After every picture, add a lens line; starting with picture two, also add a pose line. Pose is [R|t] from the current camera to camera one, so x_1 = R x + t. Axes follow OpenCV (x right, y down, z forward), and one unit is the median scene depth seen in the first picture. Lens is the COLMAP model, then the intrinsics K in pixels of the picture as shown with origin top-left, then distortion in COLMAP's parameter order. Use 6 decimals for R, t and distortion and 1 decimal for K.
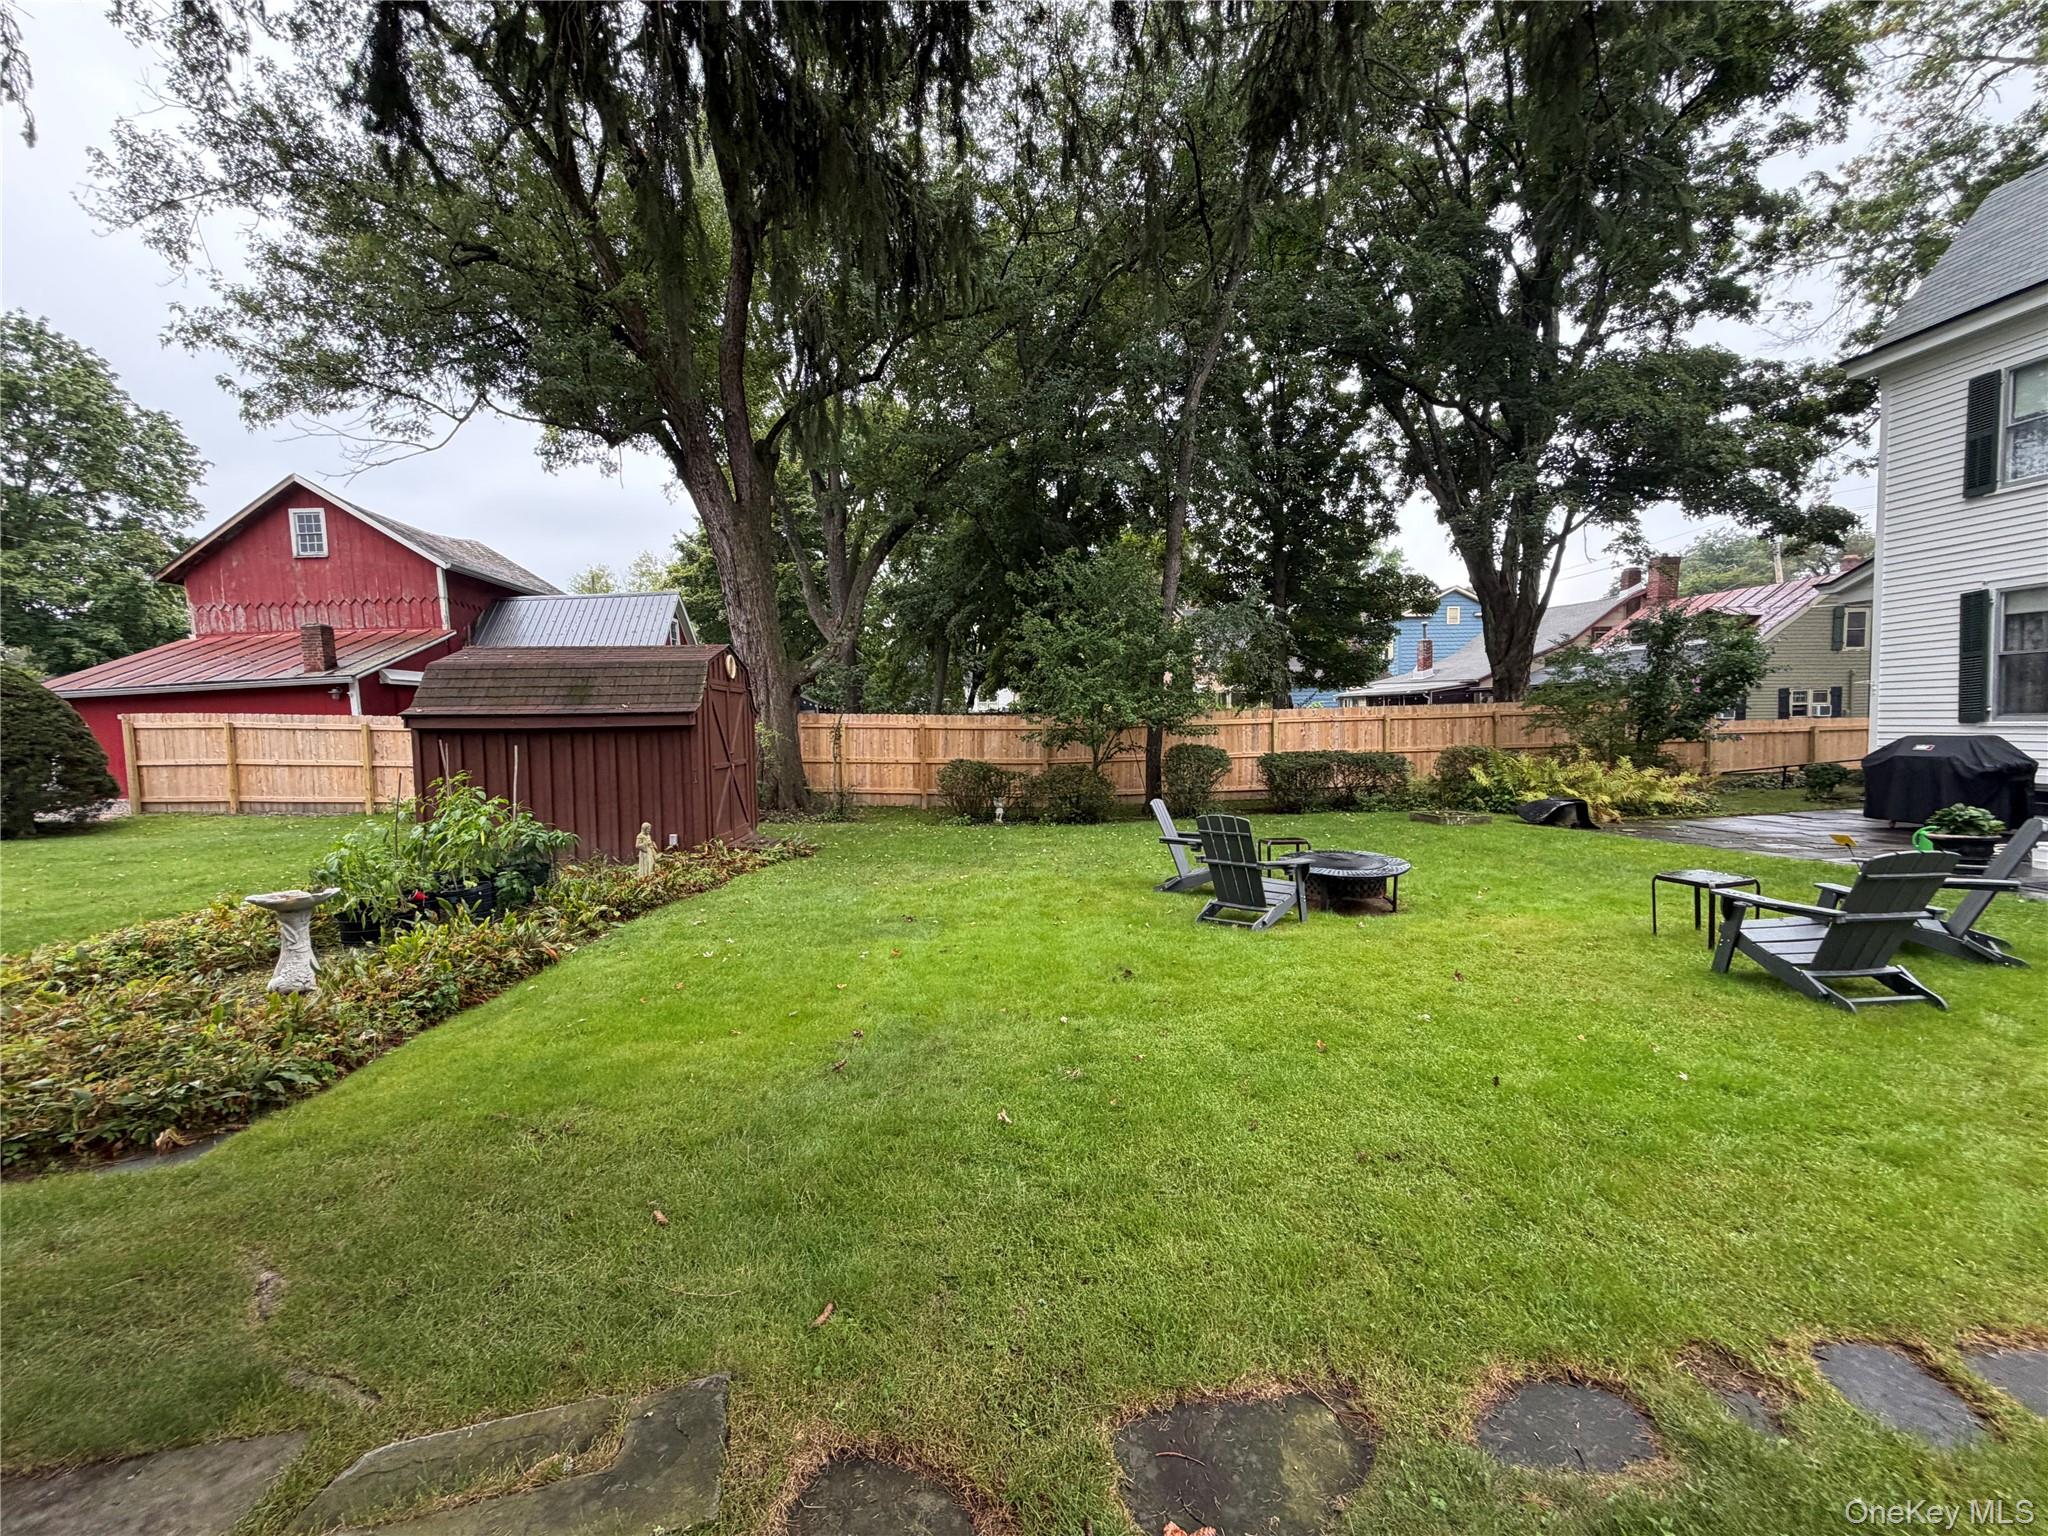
lens RADIAL K [[816.6, 0, 1019.4], [0, 816.6, 766.1], [0, 0, 1]] dist [-0.000055, -0.000107]
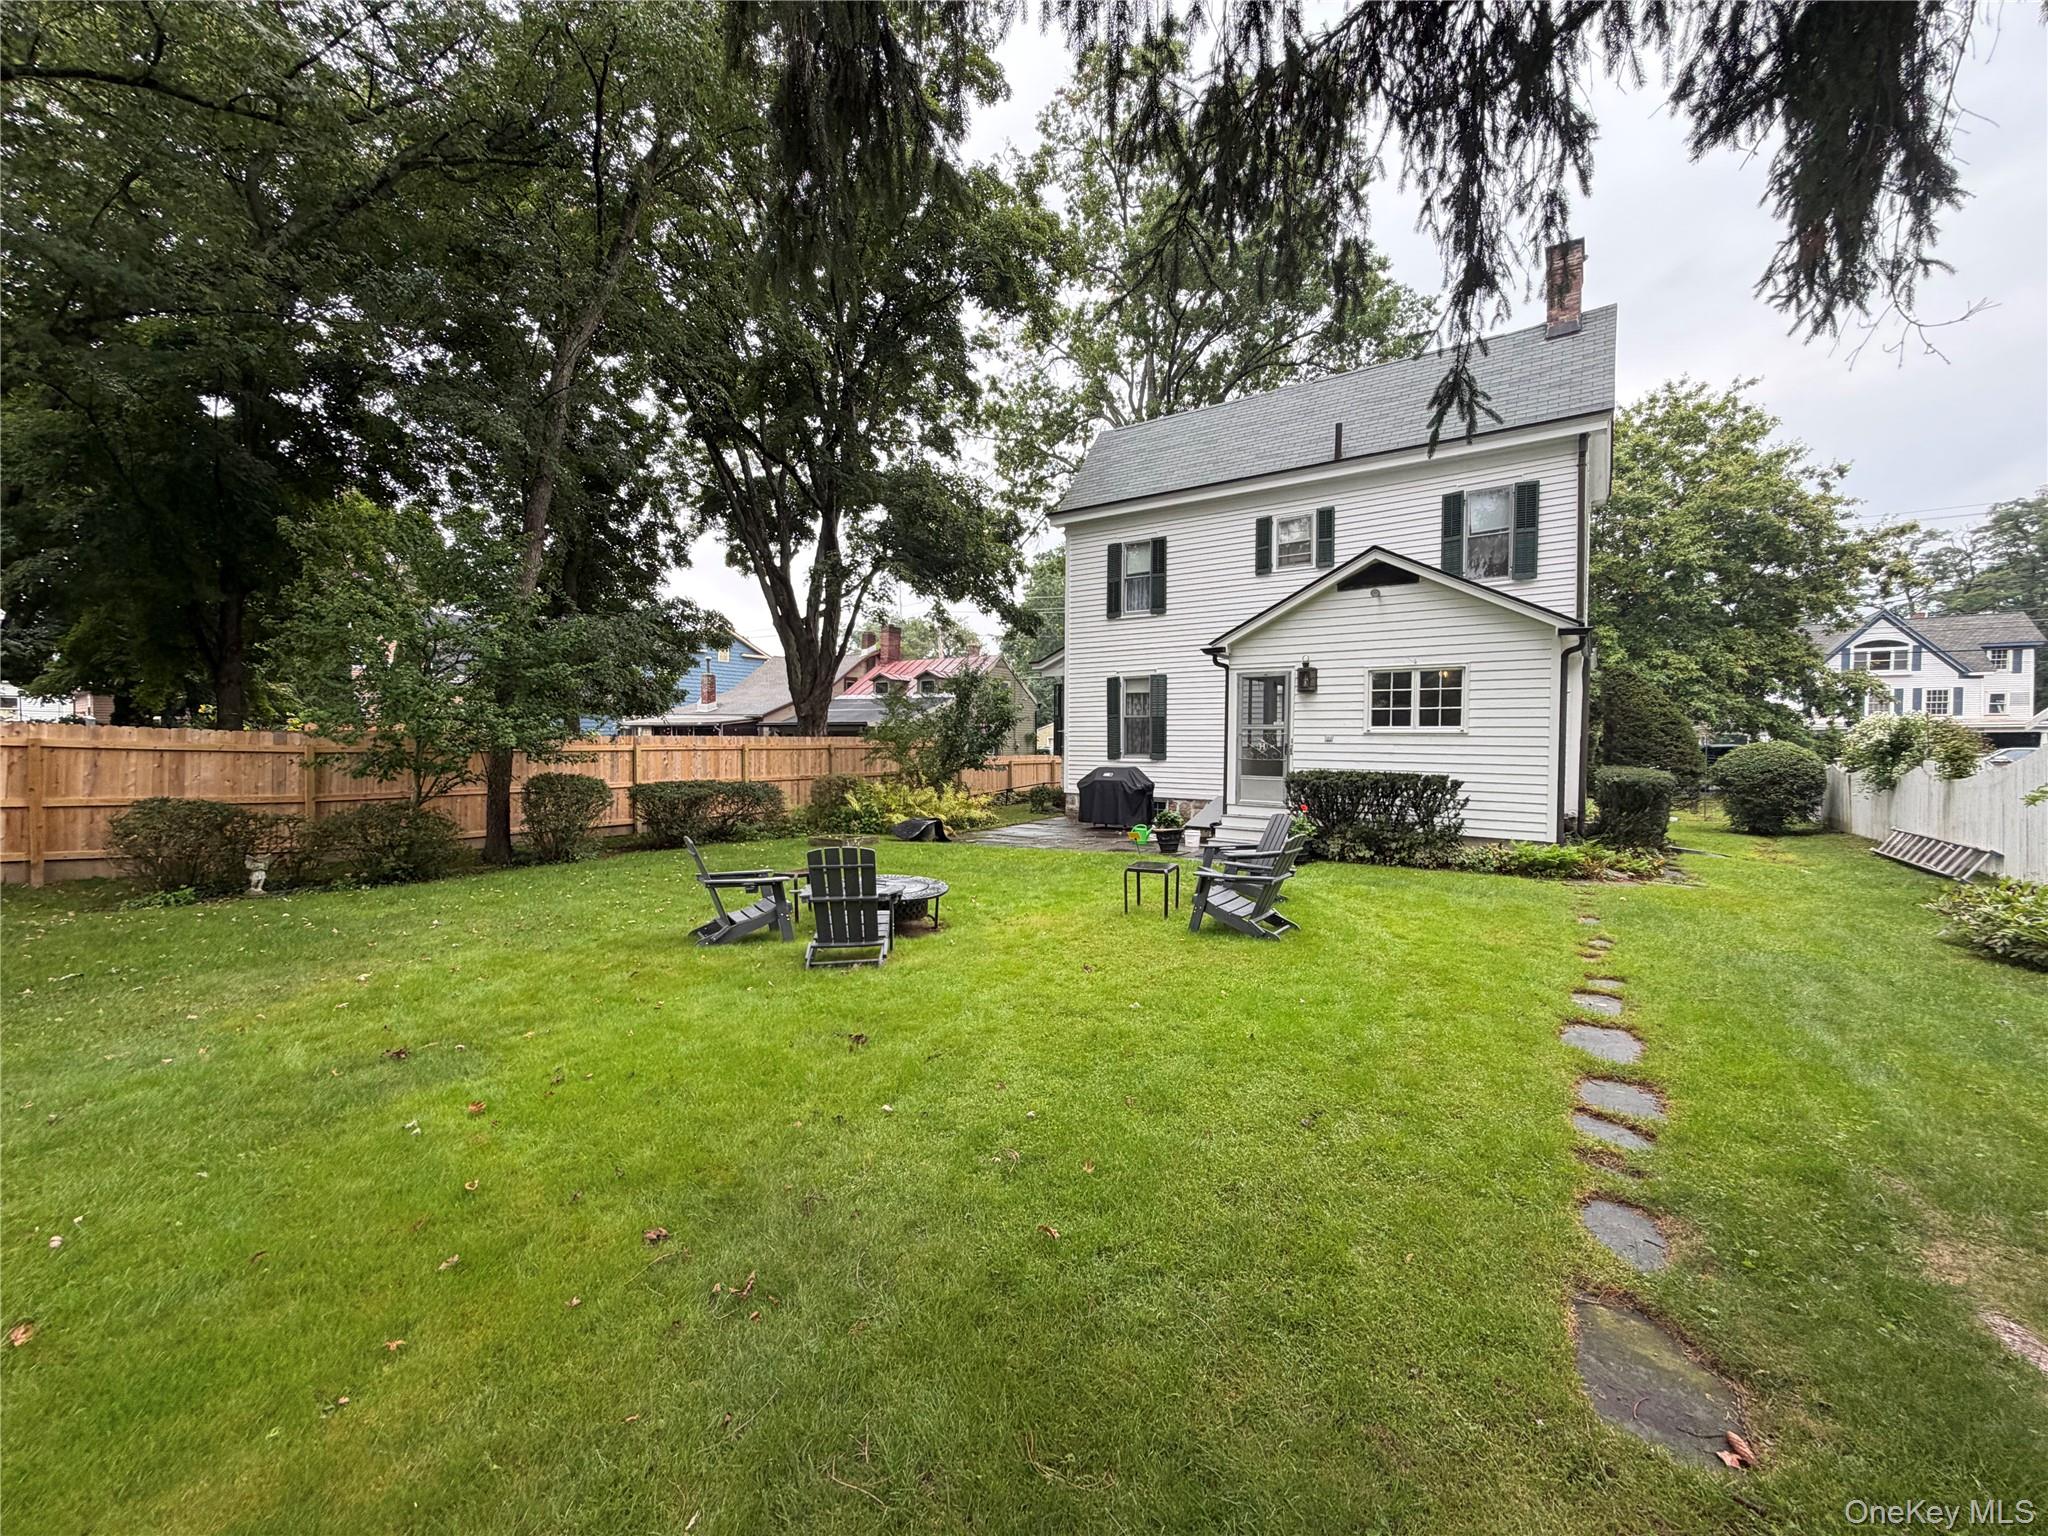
lens RADIAL K [[816.6, 0, 1022.3], [0, 816.6, 764.6], [0, 0, 1]] dist [-0.000055, -0.000107]
pose [[0.631547, 0.007609, 0.775300, -0.137887], [0.023715, 0.999294, -0.029125, -0.000418], [-0.774974, 0.036780, 0.630921, 0.106687]]
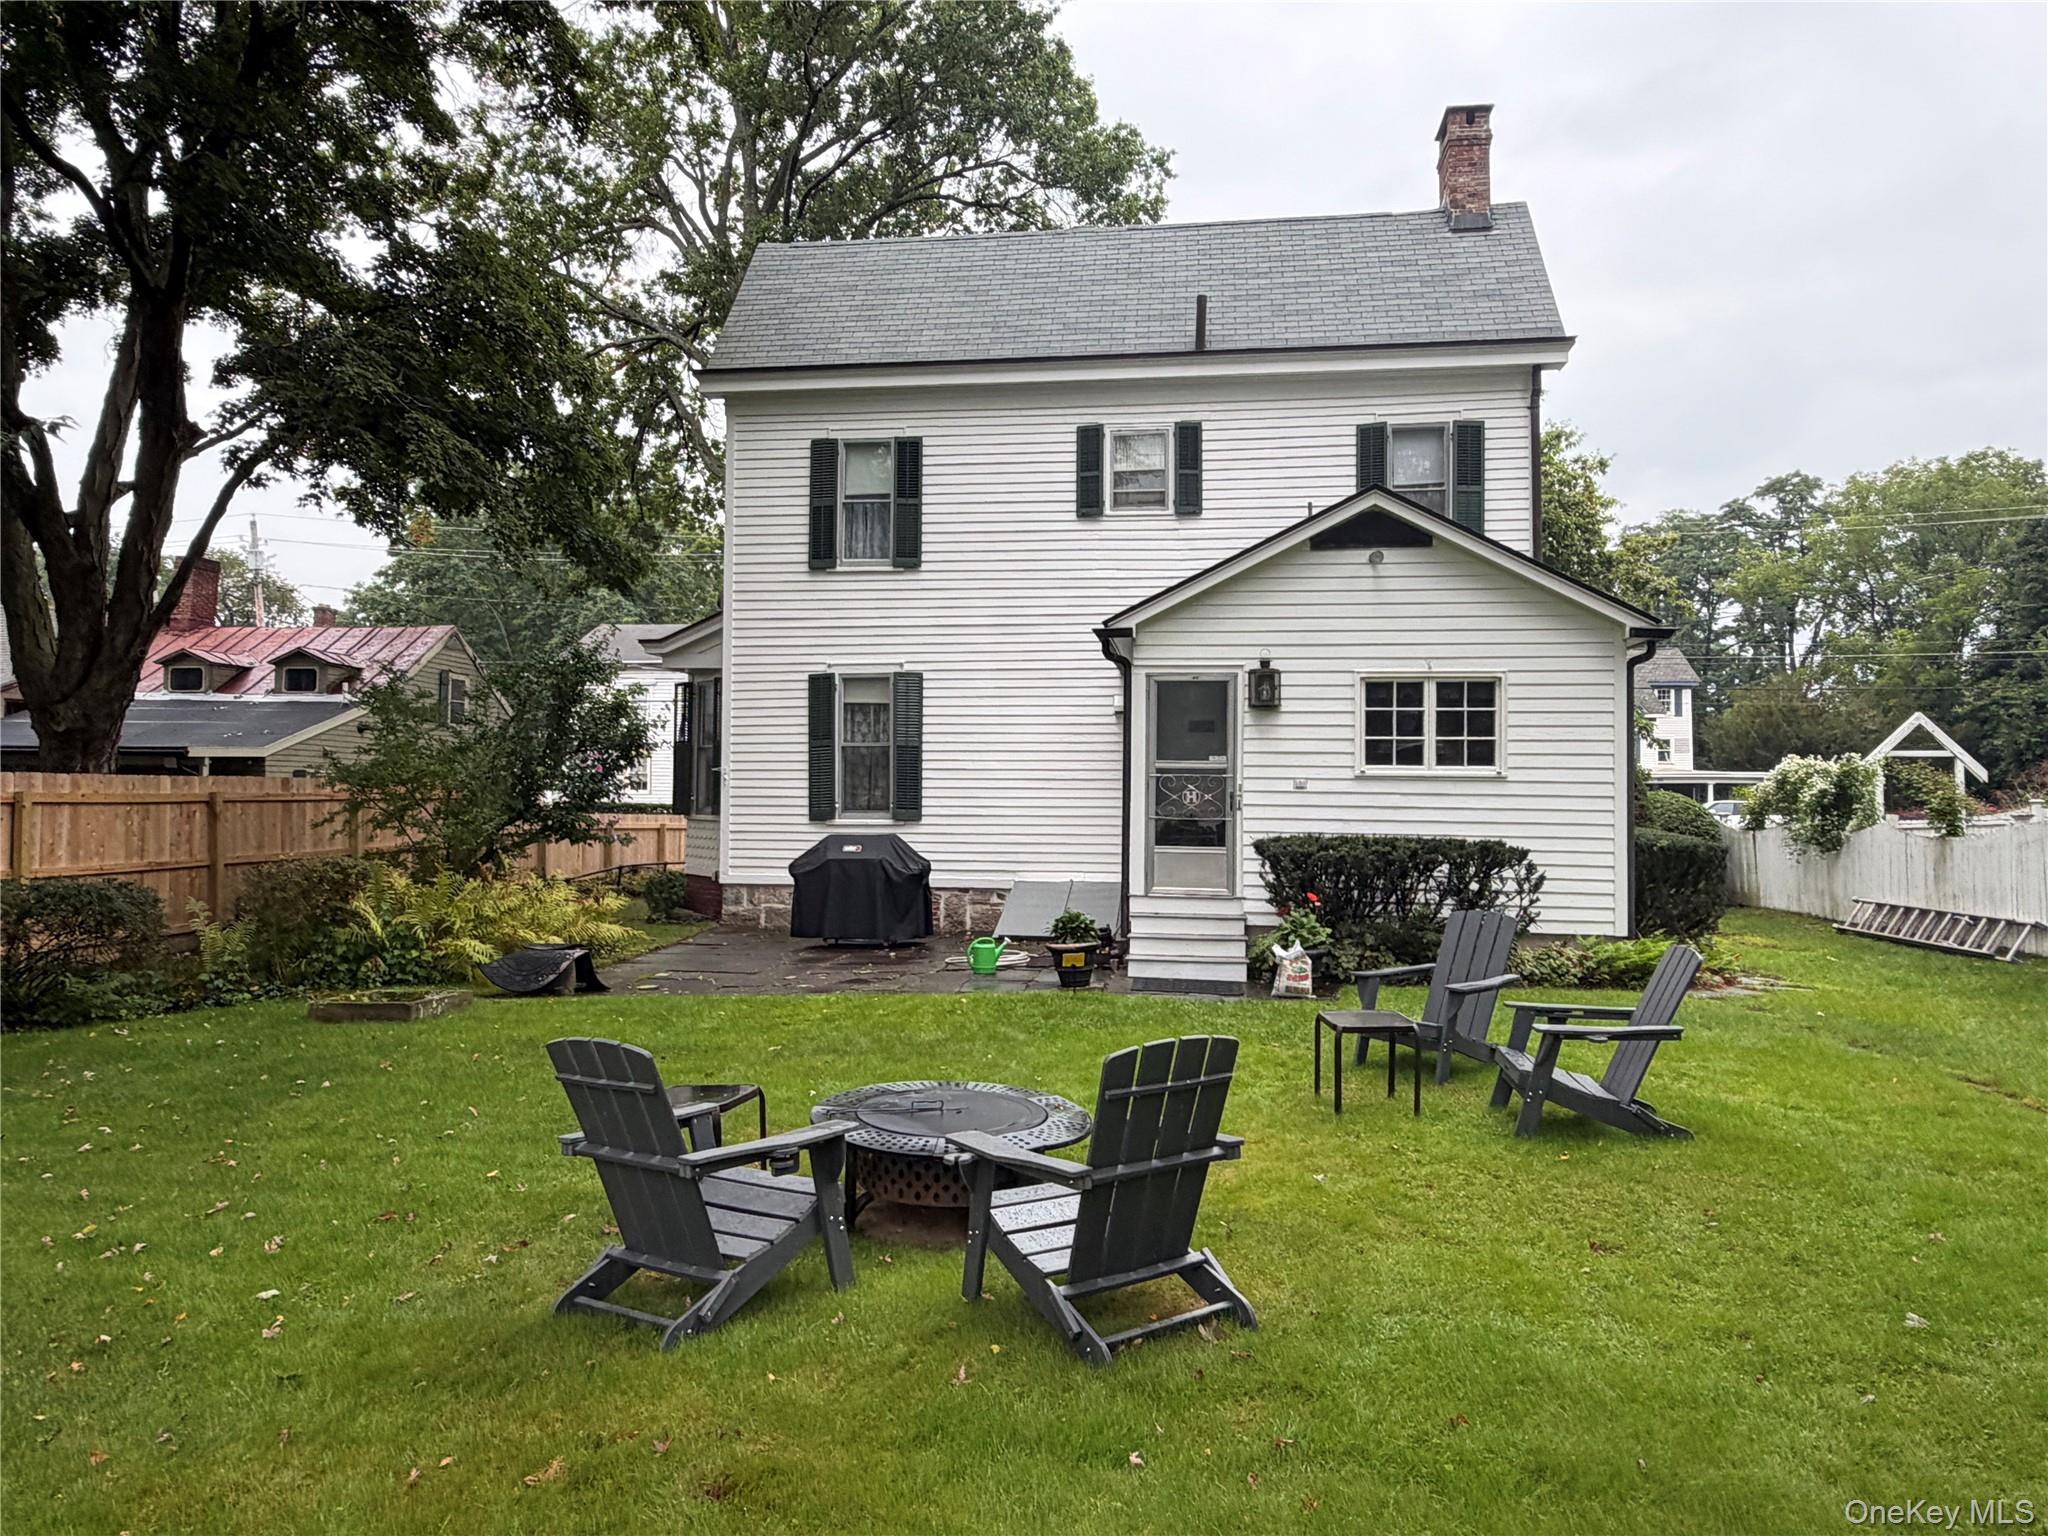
lens RADIAL K [[1319.8, 0, 1022.1], [0, 1319.8, 757.6], [0, 0, 1]] dist [0.001519, -0.001754]
pose [[0.207336, 0.055487, 0.976695, -0.147849], [0.044636, 0.996814, -0.066105, -0.012978], [-0.977251, 0.057302, 0.204199, 0.384322]]
